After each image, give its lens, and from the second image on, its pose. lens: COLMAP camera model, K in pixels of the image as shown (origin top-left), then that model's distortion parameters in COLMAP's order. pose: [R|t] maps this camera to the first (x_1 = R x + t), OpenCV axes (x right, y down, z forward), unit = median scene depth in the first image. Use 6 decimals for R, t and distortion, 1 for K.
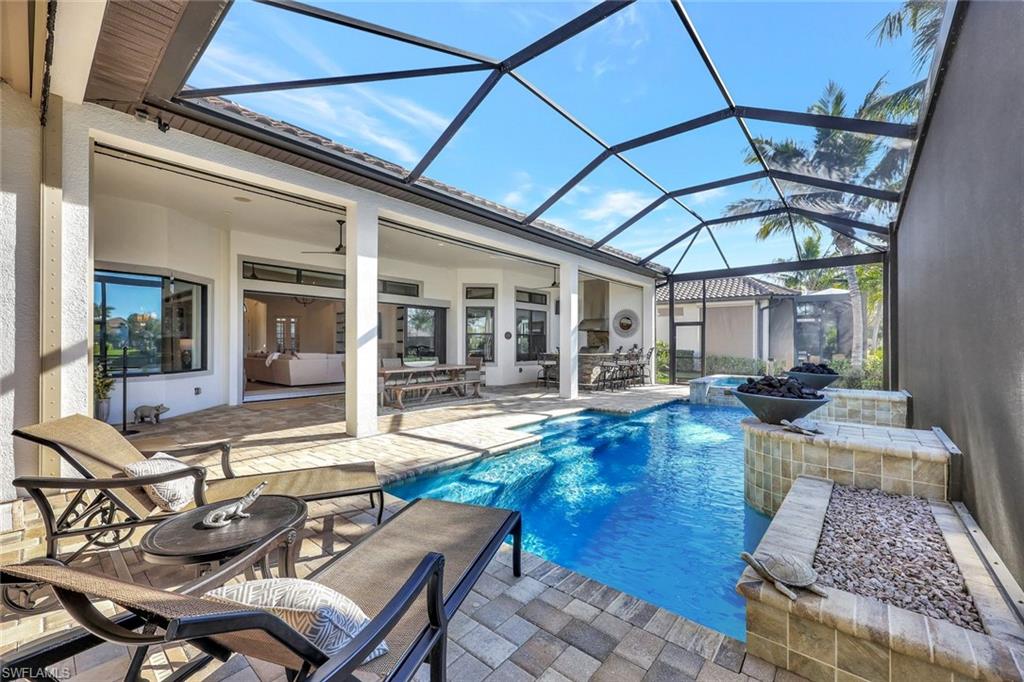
lens RADIAL K [[411.7, 0, 512.0], [0, 411.7, 341.0], [0, 0, 1]] dist [-0.000141, 0.000085]
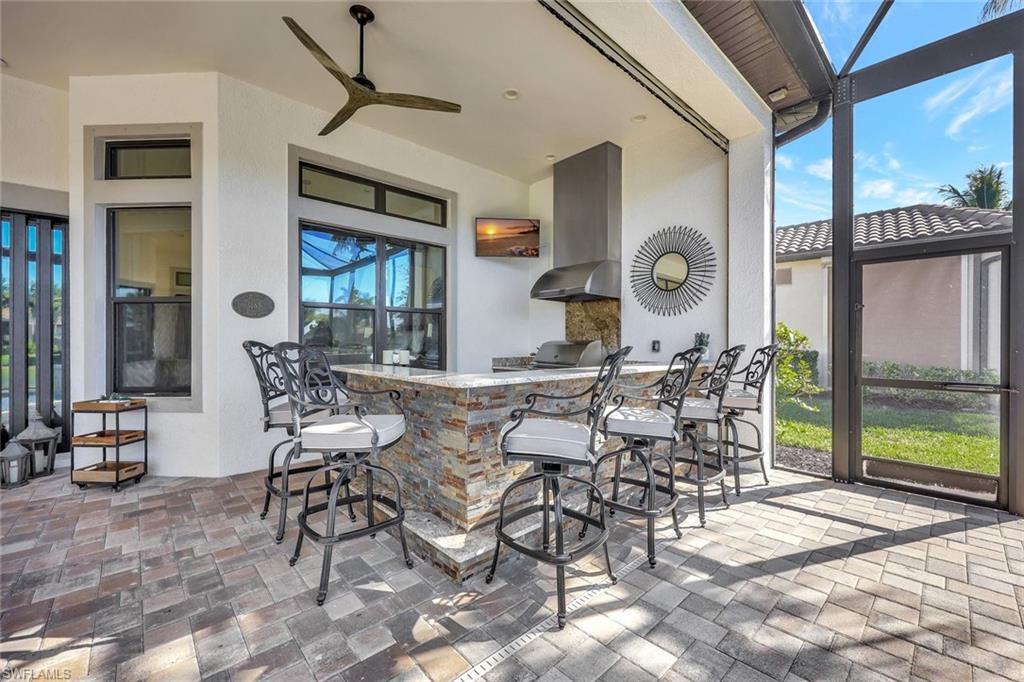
lens RADIAL K [[411.7, 0, 512.0], [0, 411.7, 341.0], [0, 0, 1]] dist [-0.000141, 0.000085]
pose [[0.992395, 0.000331, -0.123095, 0.206926], [0.000596, 0.999972, 0.007495, 0.010343], [0.123094, -0.007511, 0.992367, 0.711904]]
